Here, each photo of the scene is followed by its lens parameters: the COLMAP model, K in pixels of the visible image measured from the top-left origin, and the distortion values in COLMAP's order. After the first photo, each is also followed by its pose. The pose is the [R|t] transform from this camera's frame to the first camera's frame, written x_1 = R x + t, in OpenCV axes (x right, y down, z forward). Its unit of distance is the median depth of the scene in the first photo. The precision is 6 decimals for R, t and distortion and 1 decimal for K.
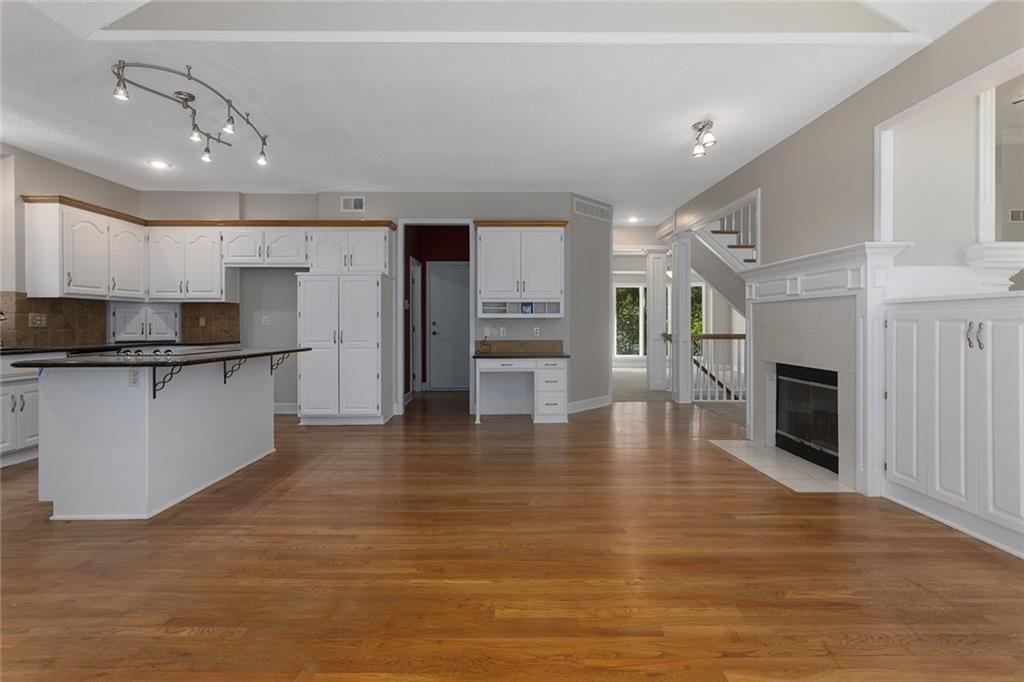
lens RADIAL K [[497.8, 0, 509.6], [0, 497.8, 333.1], [0, 0, 1]] dist [0.003379, 0.000730]
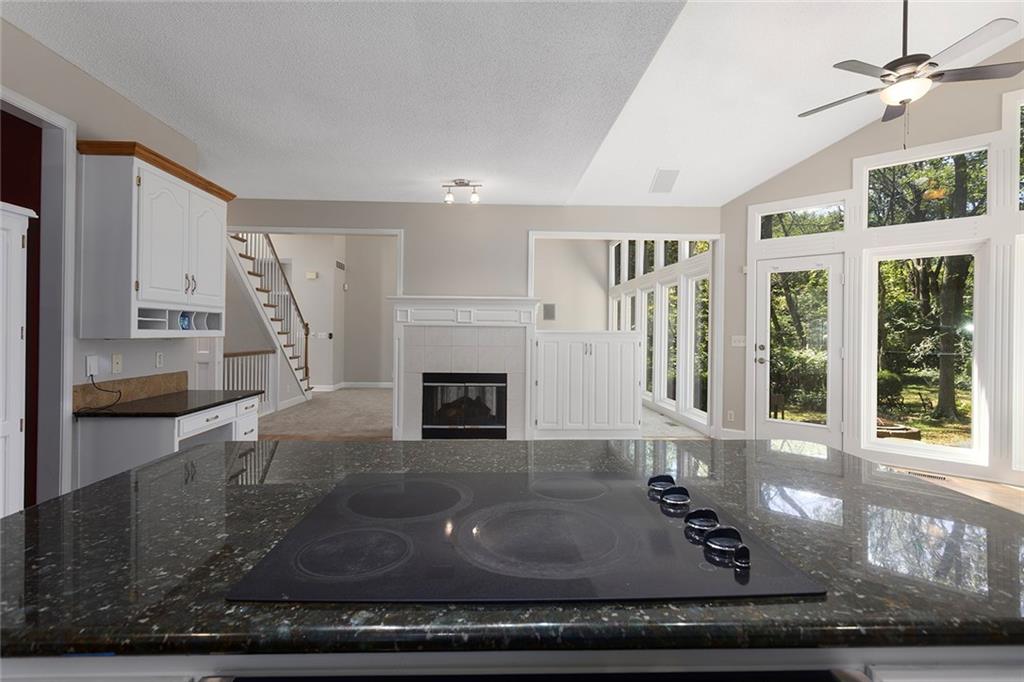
lens RADIAL K [[497.8, 0, 508.7], [0, 497.8, 334.7], [0, 0, 1]] dist [0.003379, 0.000730]
pose [[-0.020269, -0.007570, 0.999766, -0.583280], [0.005789, 0.999954, 0.007688, -0.036893], [-0.999778, 0.005943, -0.020224, 0.639682]]
